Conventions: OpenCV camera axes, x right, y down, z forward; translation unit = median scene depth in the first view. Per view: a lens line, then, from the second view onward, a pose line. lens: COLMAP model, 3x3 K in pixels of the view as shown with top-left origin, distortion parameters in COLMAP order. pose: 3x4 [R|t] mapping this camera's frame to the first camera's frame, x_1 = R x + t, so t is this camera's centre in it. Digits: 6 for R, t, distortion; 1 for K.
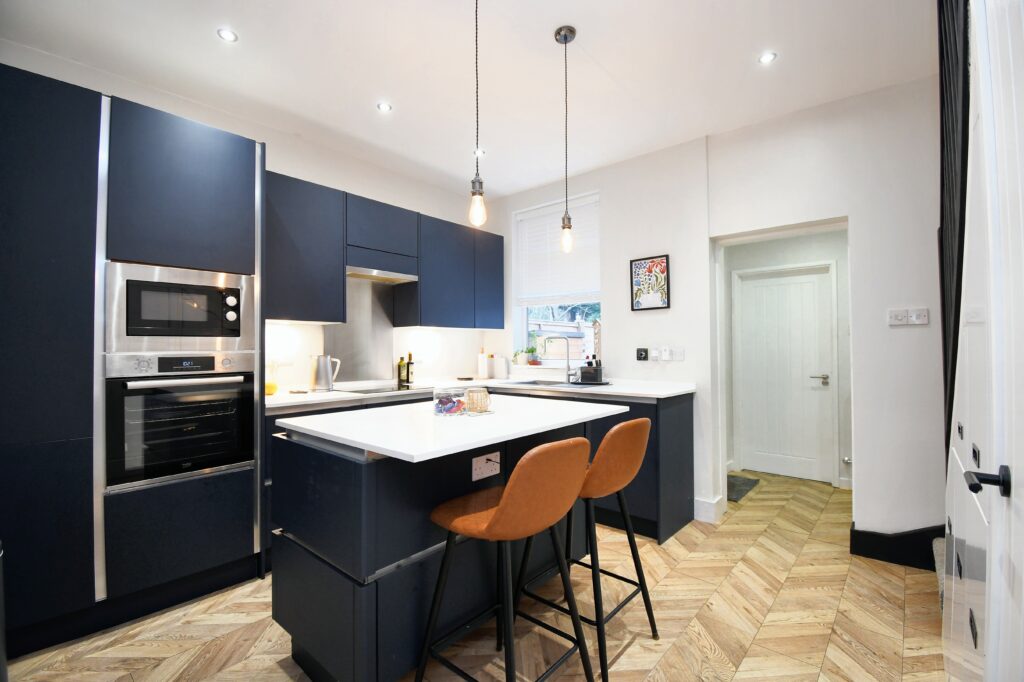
lens RADIAL K [[445.4, 0, 512.3], [0, 445.4, 341.6], [0, 0, 1]] dist [-0.000786, -0.011621]
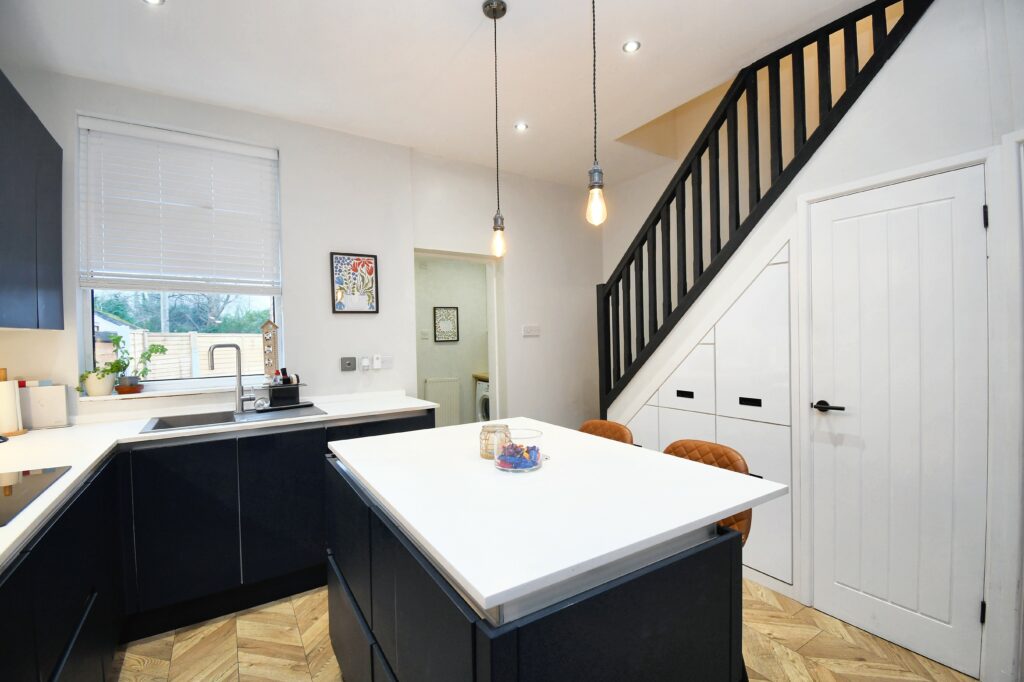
lens RADIAL K [[445.4, 0, 519.4], [0, 445.4, 340.3], [0, 0, 1]] dist [-0.000786, -0.011621]
pose [[0.284883, -0.006007, 0.958544, -0.563873], [0.001331, 0.999982, 0.005871, -0.028783], [-0.958561, -0.000396, 0.284886, 0.553476]]
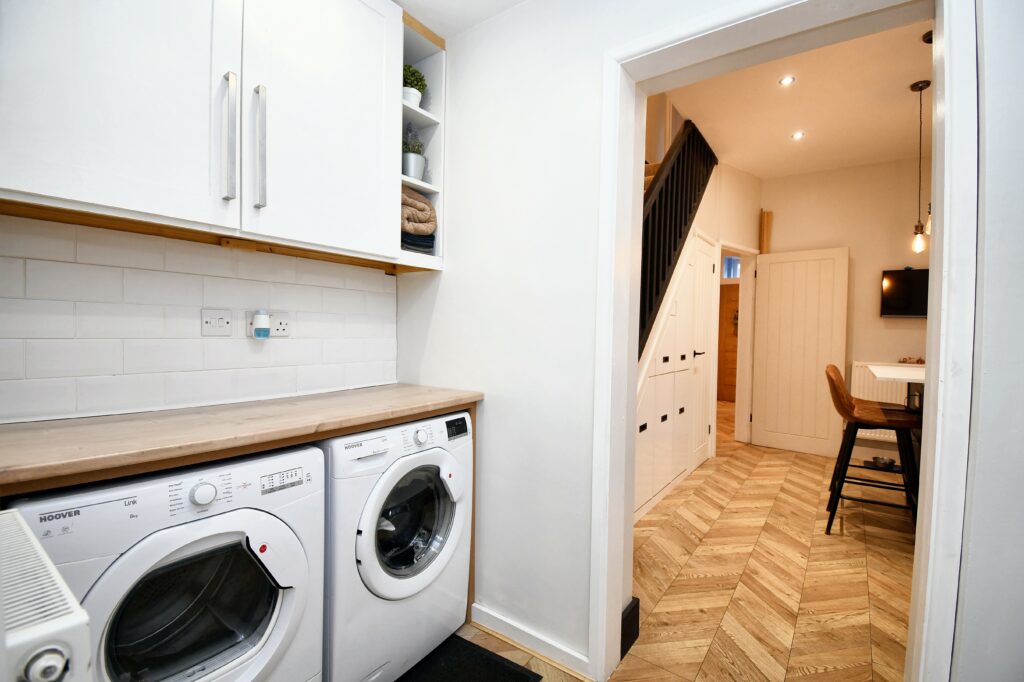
lens RADIAL K [[445.4, 0, 520.0], [0, 445.4, 335.5], [0, 0, 1]] dist [-0.000786, -0.011621]
pose [[-0.995532, -0.009890, -0.093909, 0.993964], [-0.010175, 0.999945, 0.002565, 0.047188], [0.093878, 0.003509, -0.995578, 1.609633]]
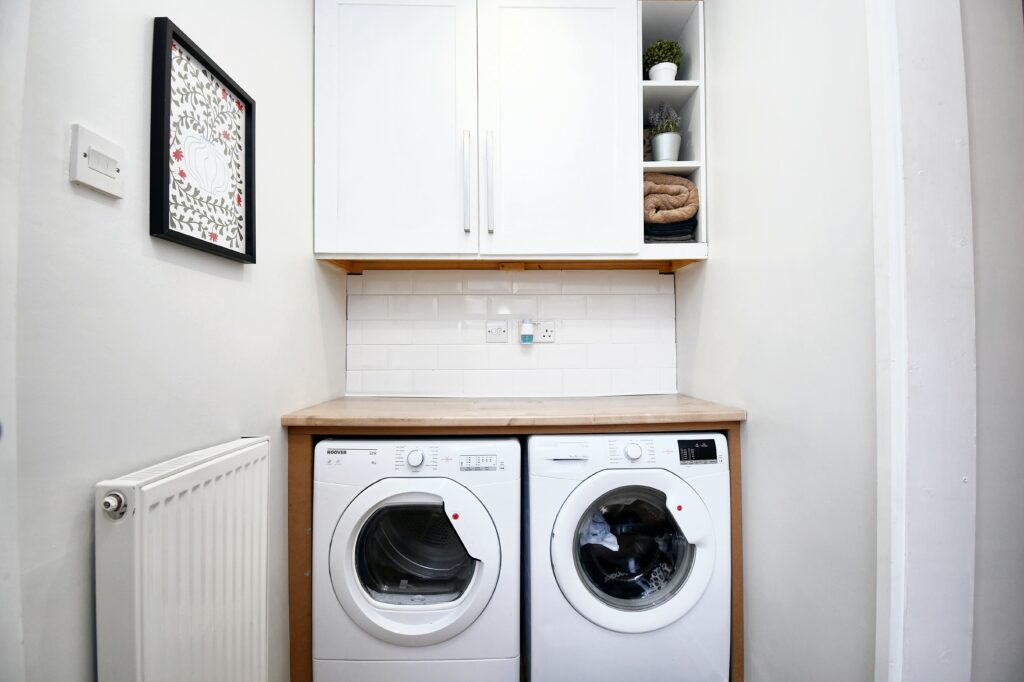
lens RADIAL K [[445.4, 0, 516.7], [0, 445.4, 337.4], [0, 0, 1]] dist [-0.000786, -0.011621]
pose [[-0.671676, 0.026705, 0.740364, 0.791180], [0.006062, 0.999515, -0.030553, 0.066409], [-0.740820, -0.016034, -0.671512, 1.467763]]
